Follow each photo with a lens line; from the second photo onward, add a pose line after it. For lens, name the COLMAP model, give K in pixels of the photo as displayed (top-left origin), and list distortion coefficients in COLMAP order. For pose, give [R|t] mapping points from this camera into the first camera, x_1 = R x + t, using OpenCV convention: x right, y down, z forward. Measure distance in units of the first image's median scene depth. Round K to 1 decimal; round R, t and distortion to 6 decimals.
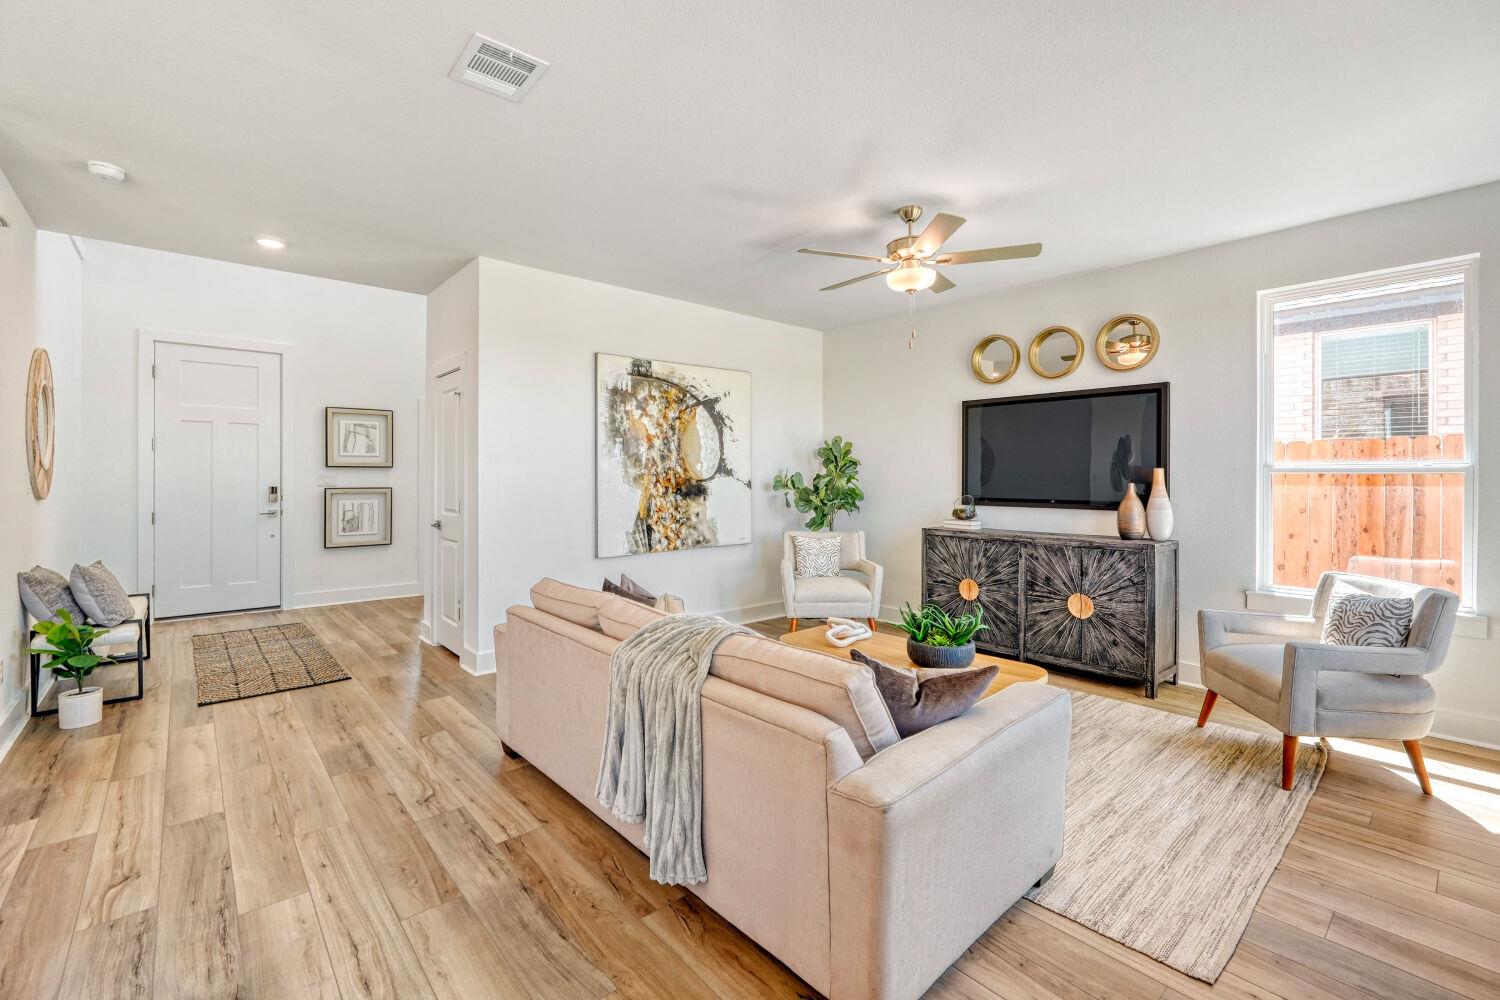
lens RADIAL K [[655.3, 0, 754.5], [0, 655.3, 479.1], [0, 0, 1]] dist [-0.002181, -0.000333]
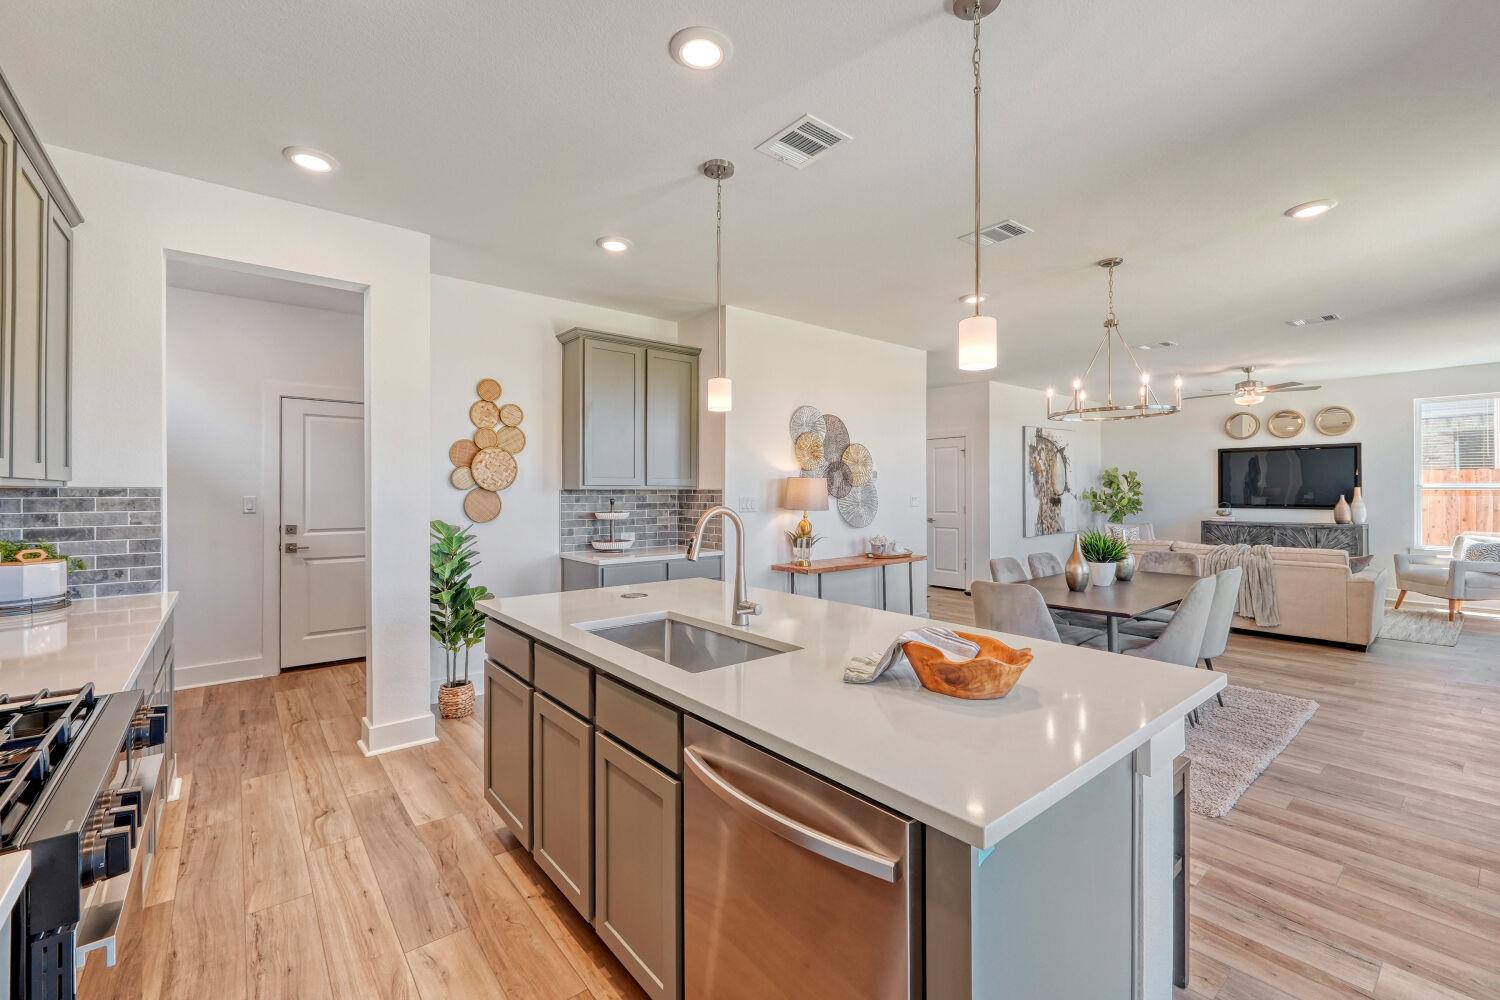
lens RADIAL K [[637.0, 0, 749.0], [0, 637.0, 491.0], [0, 0, 1]] dist [0.001477, -0.000210]
pose [[0.999185, -0.006449, -0.039854, -0.940112], [0.006328, 0.999975, -0.003176, -0.009556], [0.039873, 0.002921, 0.999200, -0.816247]]
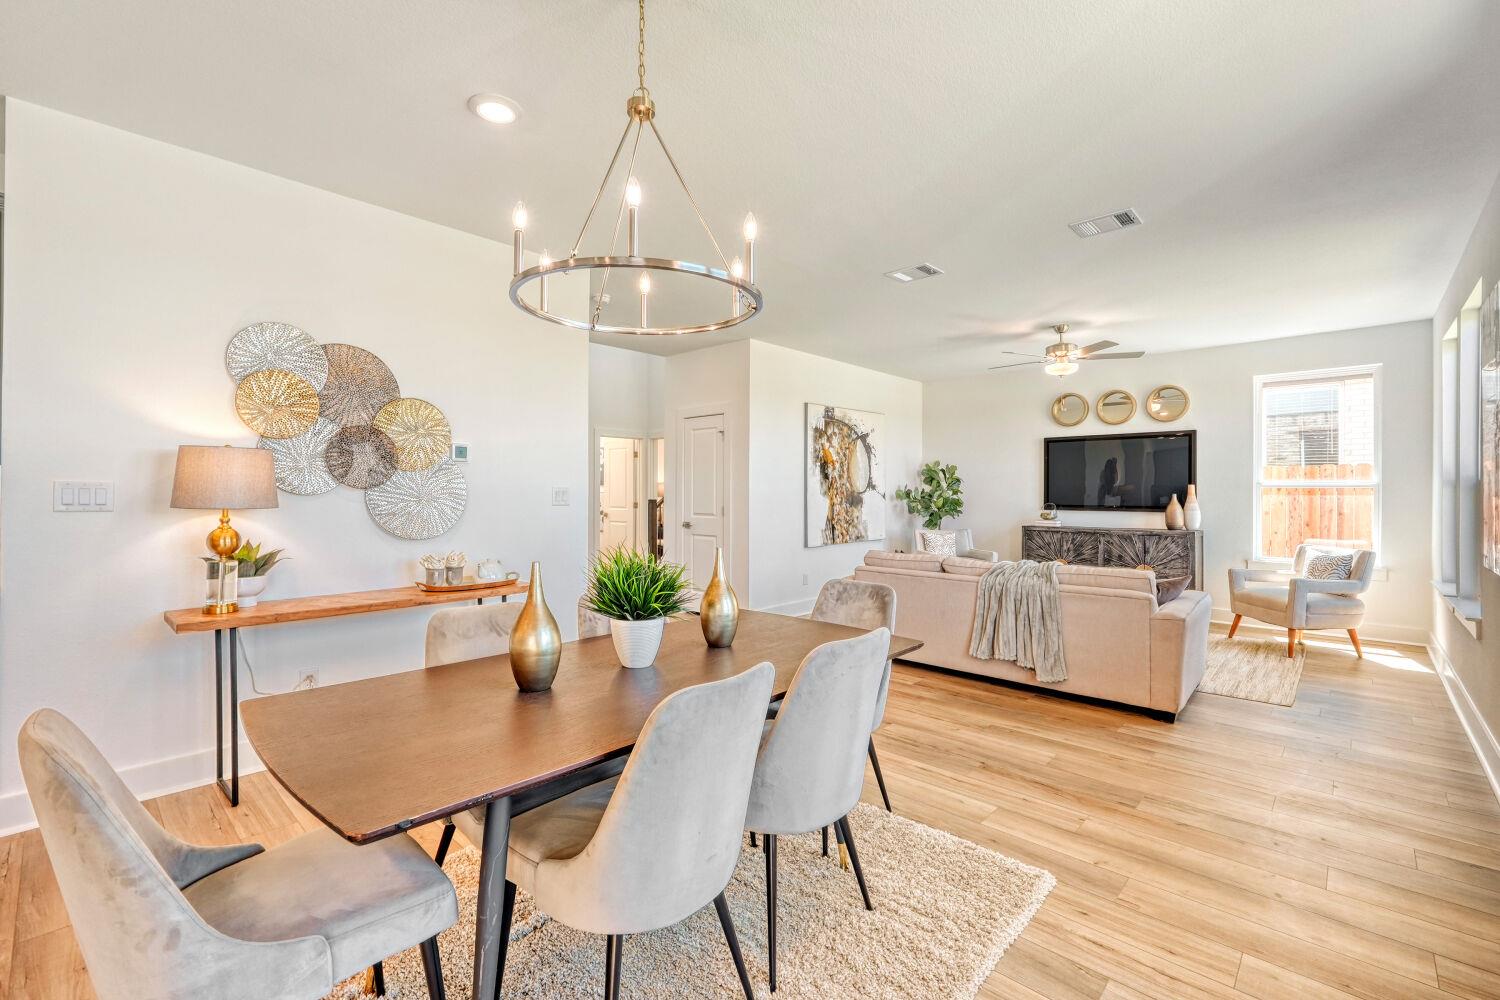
lens RADIAL K [[647.4, 0, 748.6], [0, 647.4, 494.3], [0, 0, 1]] dist [0.000154, 0.000112]
pose [[0.996154, 0.000103, 0.087619, -0.487712], [-0.000040, 1.000000, -0.000723, 0.006347], [-0.087619, 0.000717, 0.996154, -0.385397]]
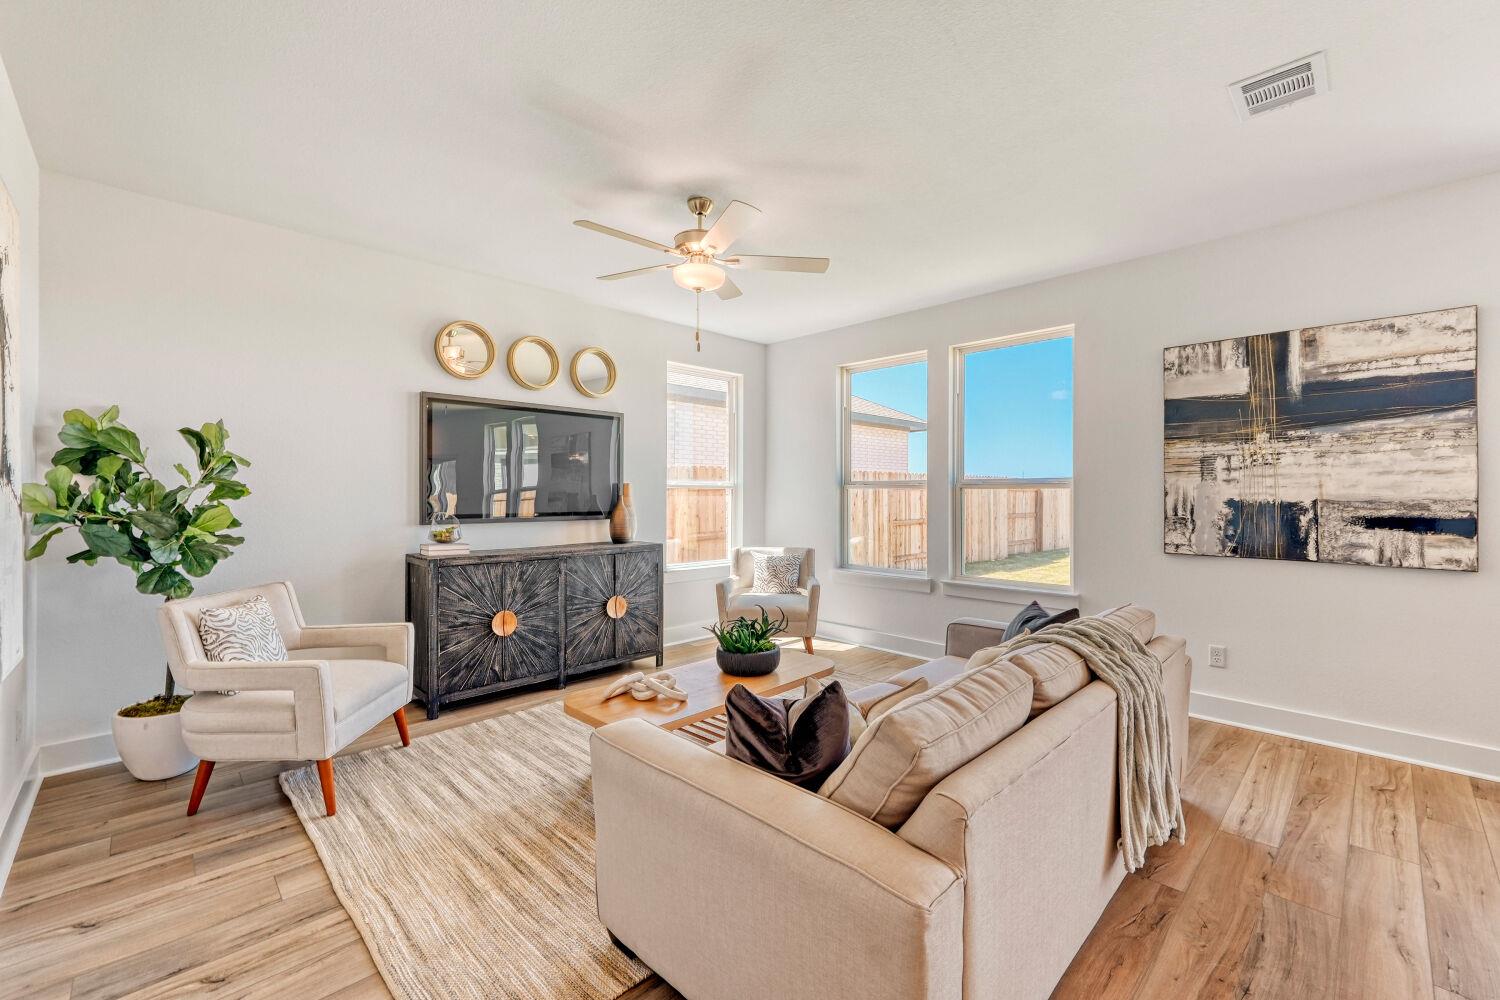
lens RADIAL K [[615.5, 0, 743.8], [0, 615.5, 494.3], [0, 0, 1]] dist [-0.000870, -0.000025]
pose [[-0.050334, -0.005011, 0.998720, -0.459700], [0.000782, 0.999987, 0.005057, -0.000799], [-0.998732, 0.001035, -0.050330, 0.705927]]
